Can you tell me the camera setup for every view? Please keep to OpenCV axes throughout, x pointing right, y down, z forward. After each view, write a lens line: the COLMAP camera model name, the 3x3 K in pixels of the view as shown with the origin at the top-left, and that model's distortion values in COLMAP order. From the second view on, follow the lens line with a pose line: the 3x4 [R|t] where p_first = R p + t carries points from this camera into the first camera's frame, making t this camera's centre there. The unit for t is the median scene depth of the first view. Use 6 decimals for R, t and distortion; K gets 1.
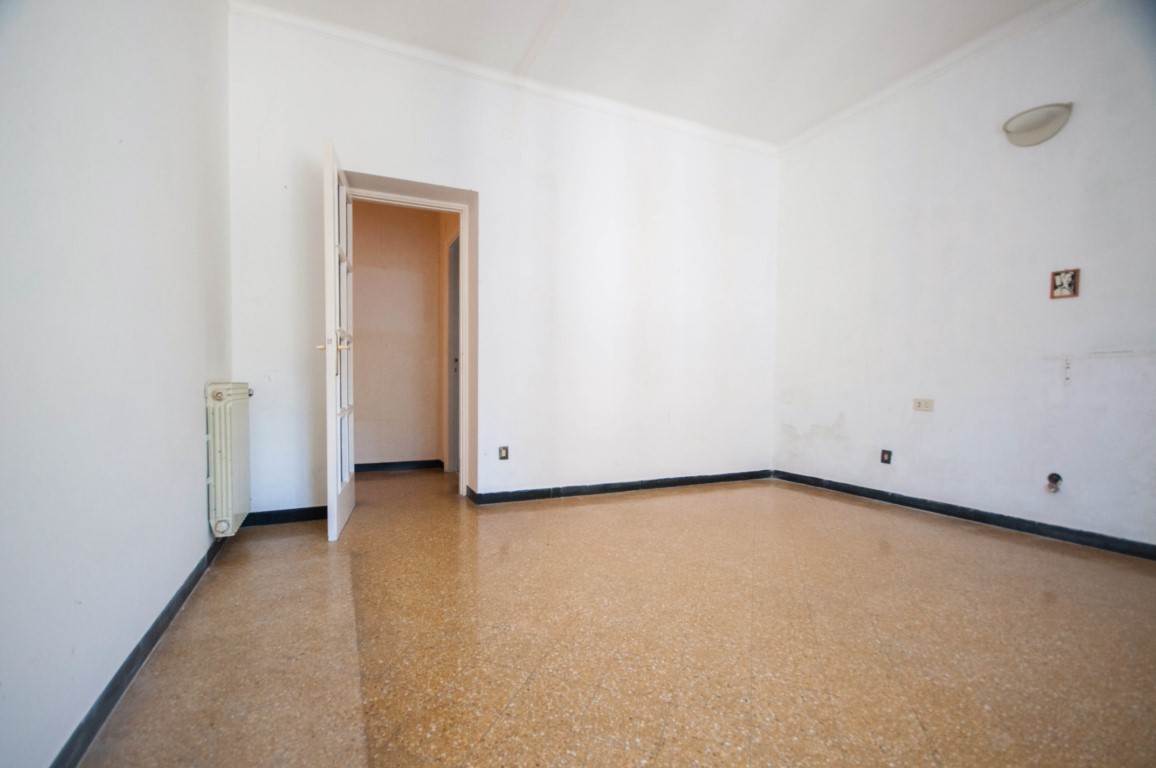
lens RADIAL K [[500.1, 0, 568.1], [0, 500.1, 402.6], [0, 0, 1]] dist [0.029587, -0.019593]
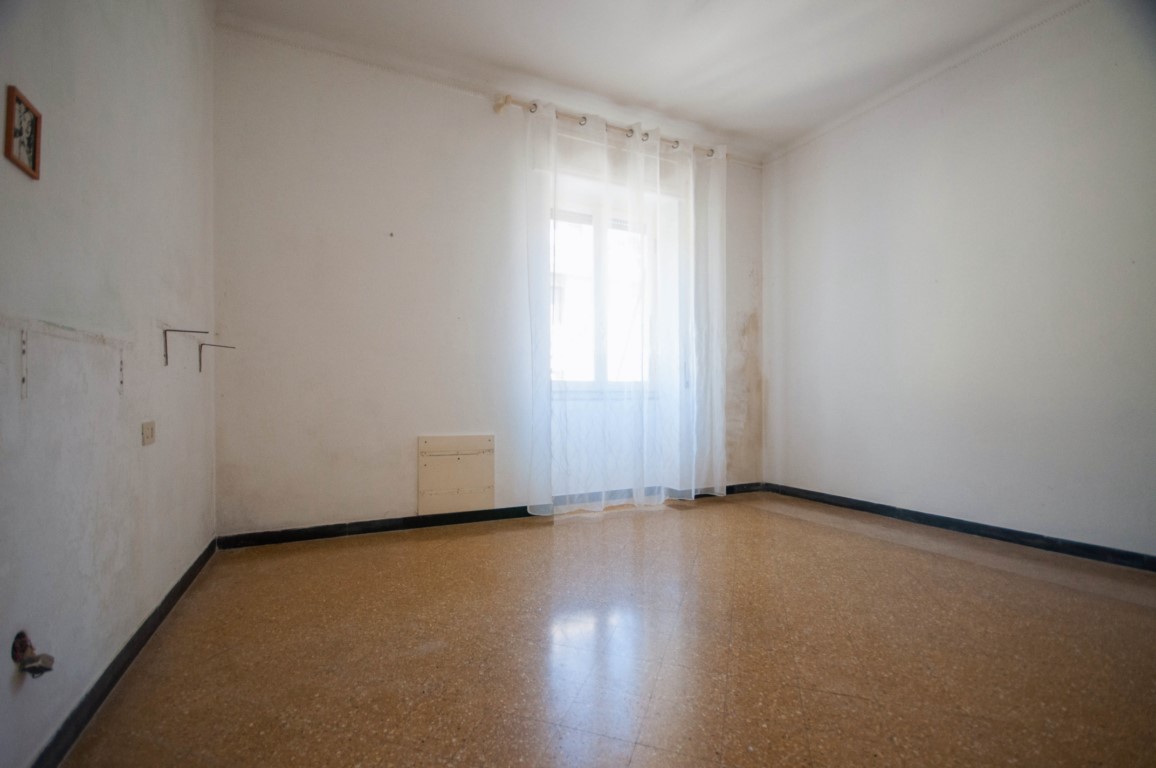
lens RADIAL K [[510.2, 0, 564.0], [0, 510.2, 397.1], [0, 0, 1]] dist [0.002206, -0.000597]
pose [[-0.999888, -0.000352, -0.014954, 0.787877], [-0.000841, 0.999465, 0.032695, -0.065227], [0.014935, 0.032704, -0.999353, 1.906838]]
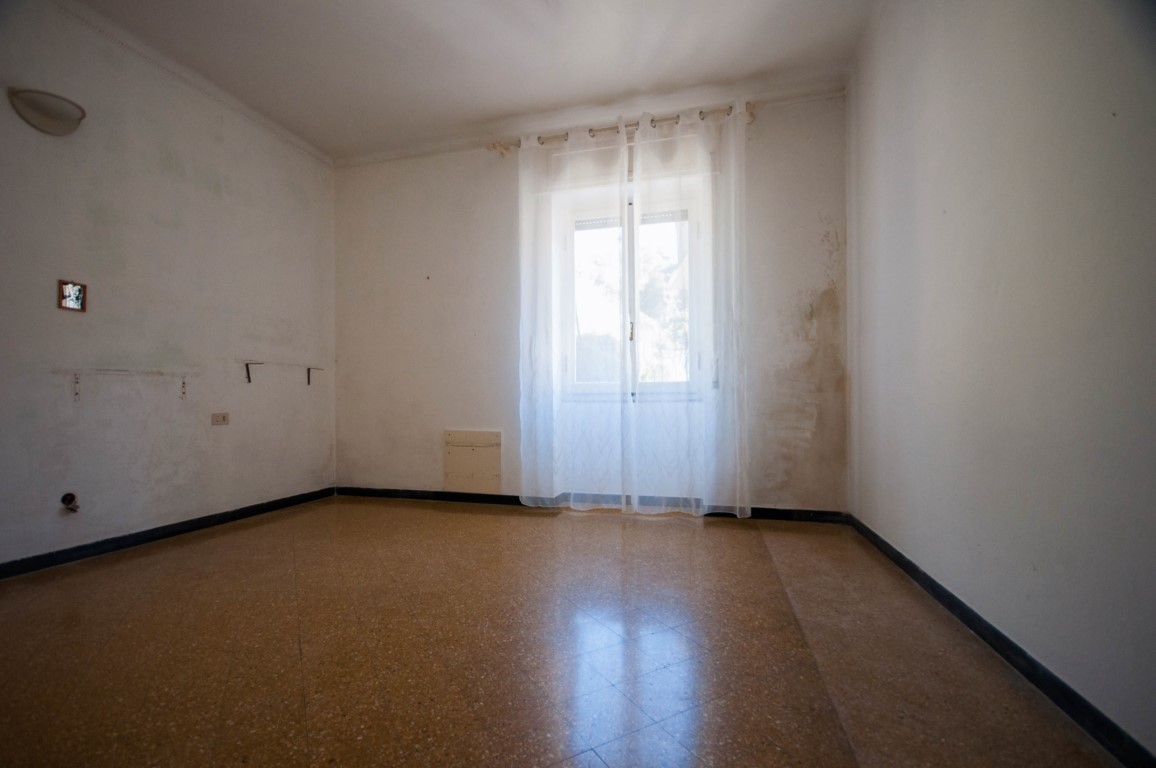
lens RADIAL K [[510.2, 0, 564.0], [0, 510.2, 397.1], [0, 0, 1]] dist [0.002206, -0.000597]
pose [[-0.762645, 0.004009, 0.646805, -0.506003], [0.022902, 0.999521, 0.020808, -0.053958], [-0.646412, 0.030682, -0.762371, 1.556575]]
